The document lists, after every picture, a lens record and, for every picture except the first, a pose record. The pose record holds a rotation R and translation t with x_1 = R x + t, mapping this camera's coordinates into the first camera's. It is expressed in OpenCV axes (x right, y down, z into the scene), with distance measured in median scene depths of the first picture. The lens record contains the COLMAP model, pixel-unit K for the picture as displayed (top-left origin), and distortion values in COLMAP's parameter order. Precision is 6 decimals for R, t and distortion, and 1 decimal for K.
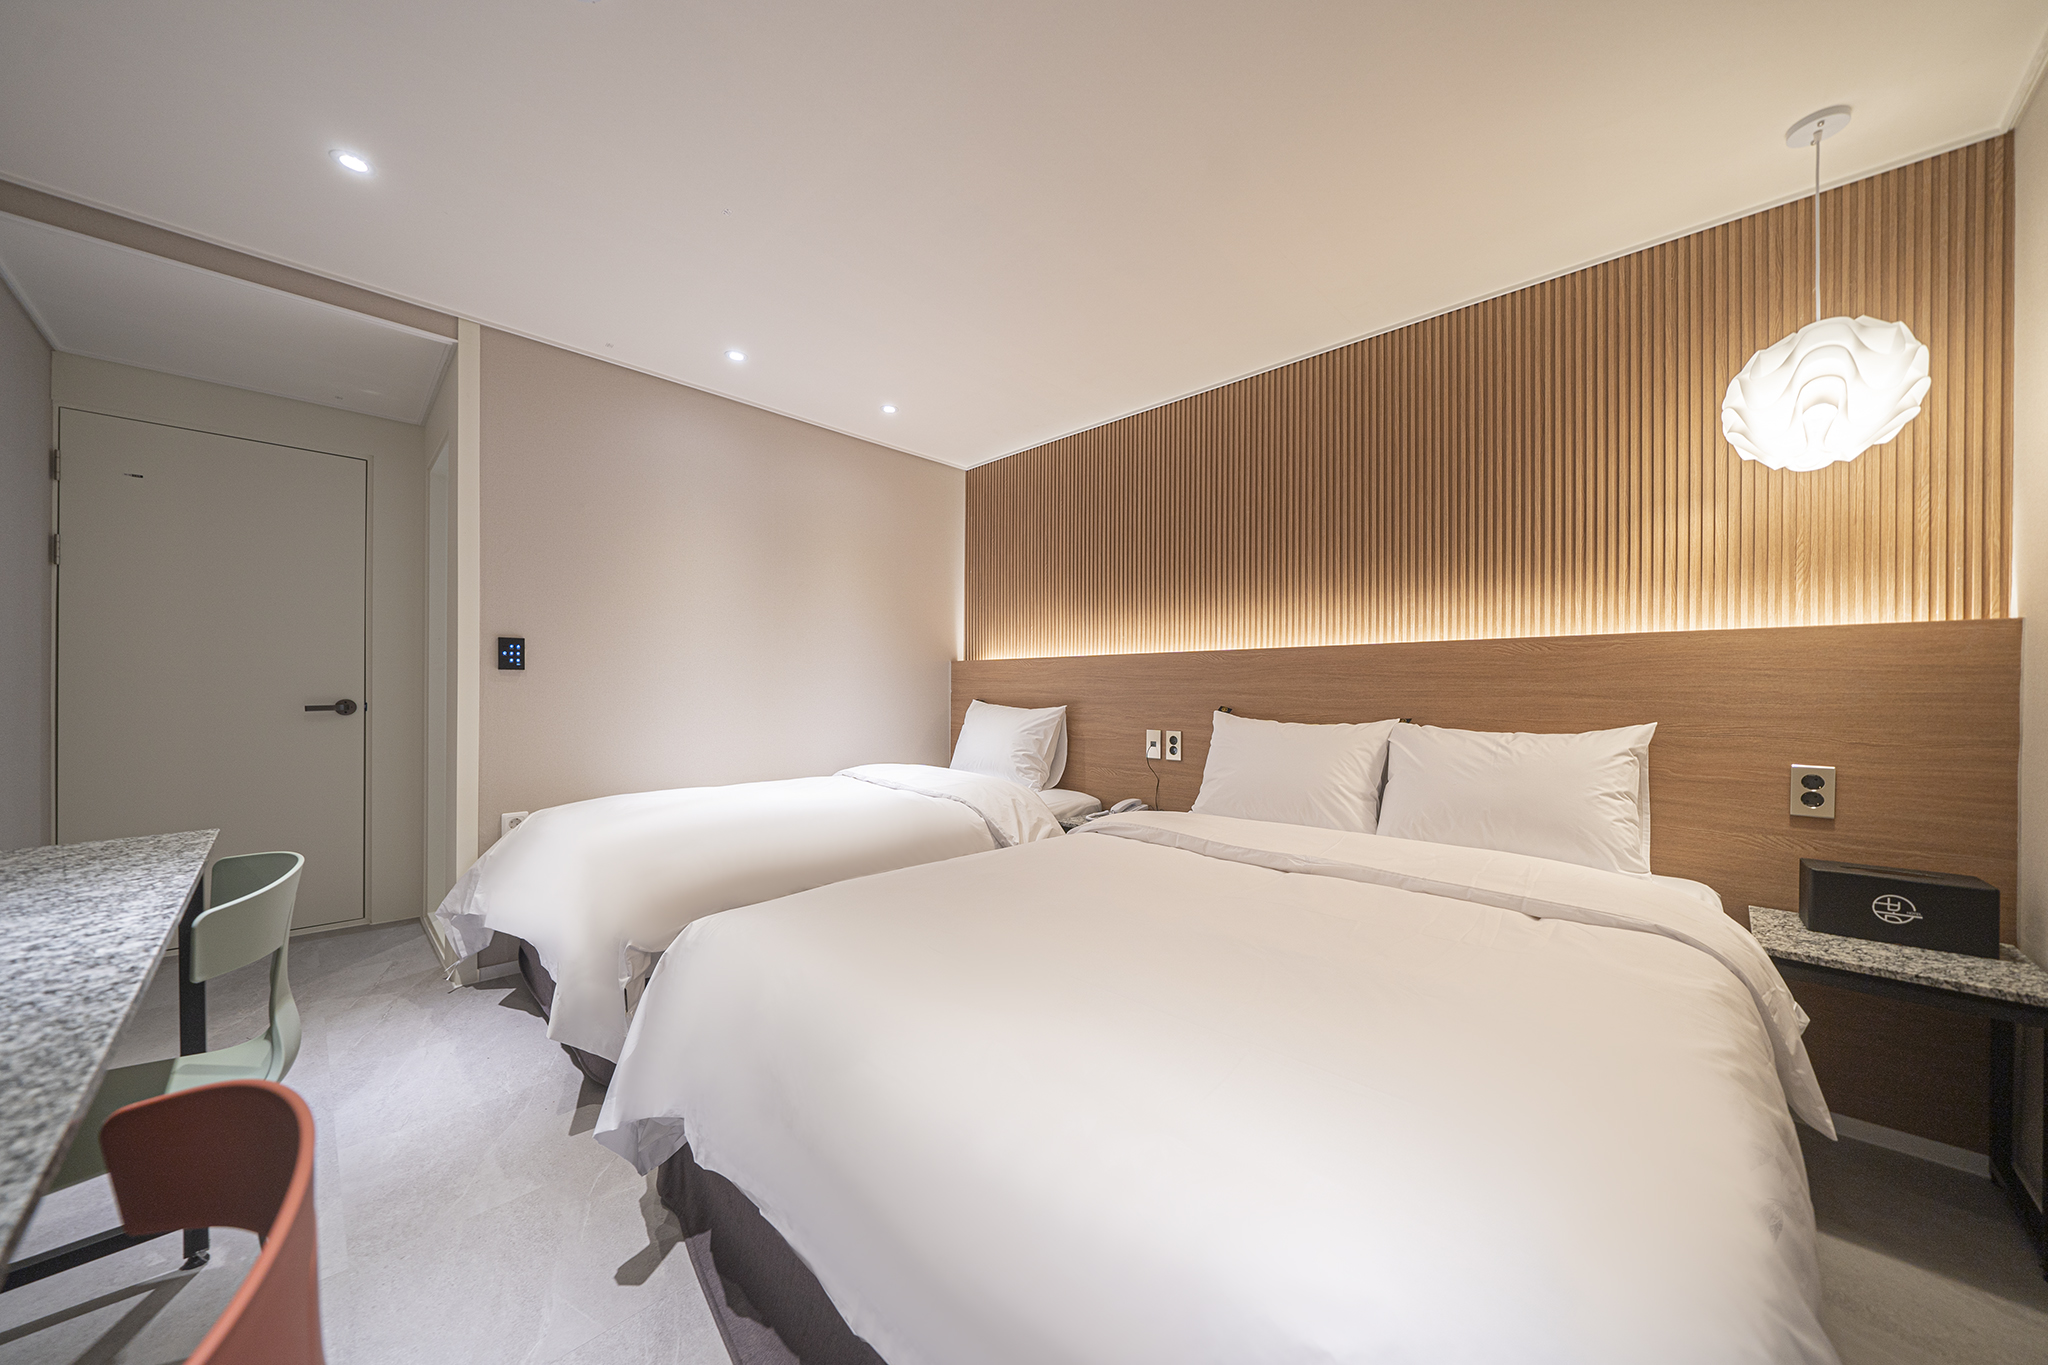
lens RADIAL K [[700.2, 0, 1028.4], [0, 700.2, 691.4], [0, 0, 1]] dist [-0.000157, -0.000049]
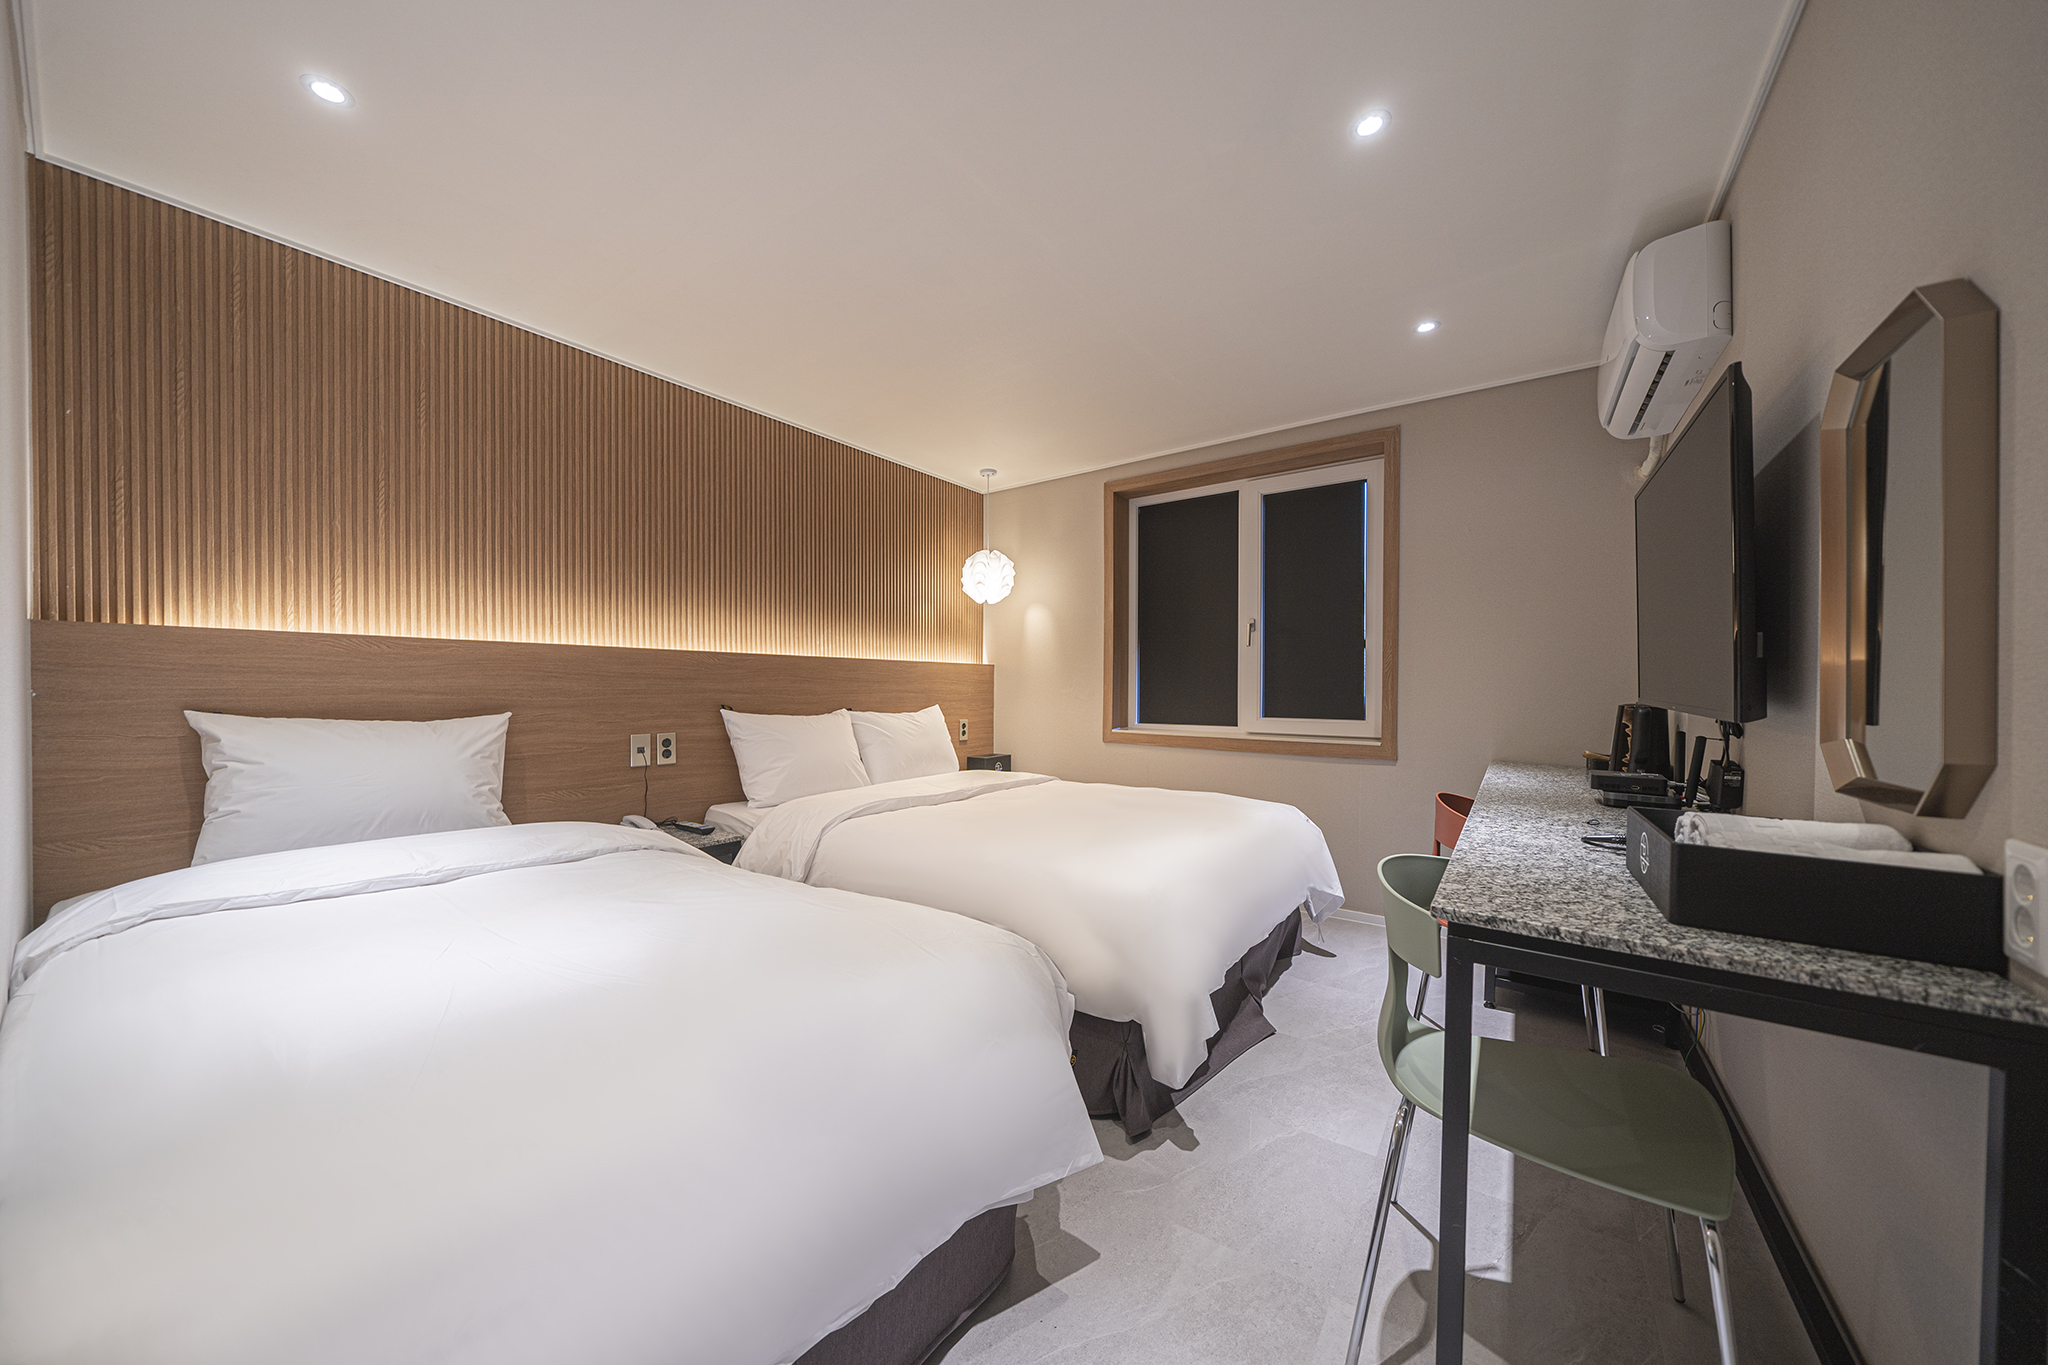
lens RADIAL K [[693.9, 0, 1024.0], [0, 693.9, 682.5], [0, 0, 1]] dist [-0.000386, -0.000029]
pose [[-0.143870, 0.006449, 0.989576, -0.785184], [-0.000662, 0.999978, -0.006613, -0.005433], [-0.989596, -0.001606, -0.143863, 0.658884]]
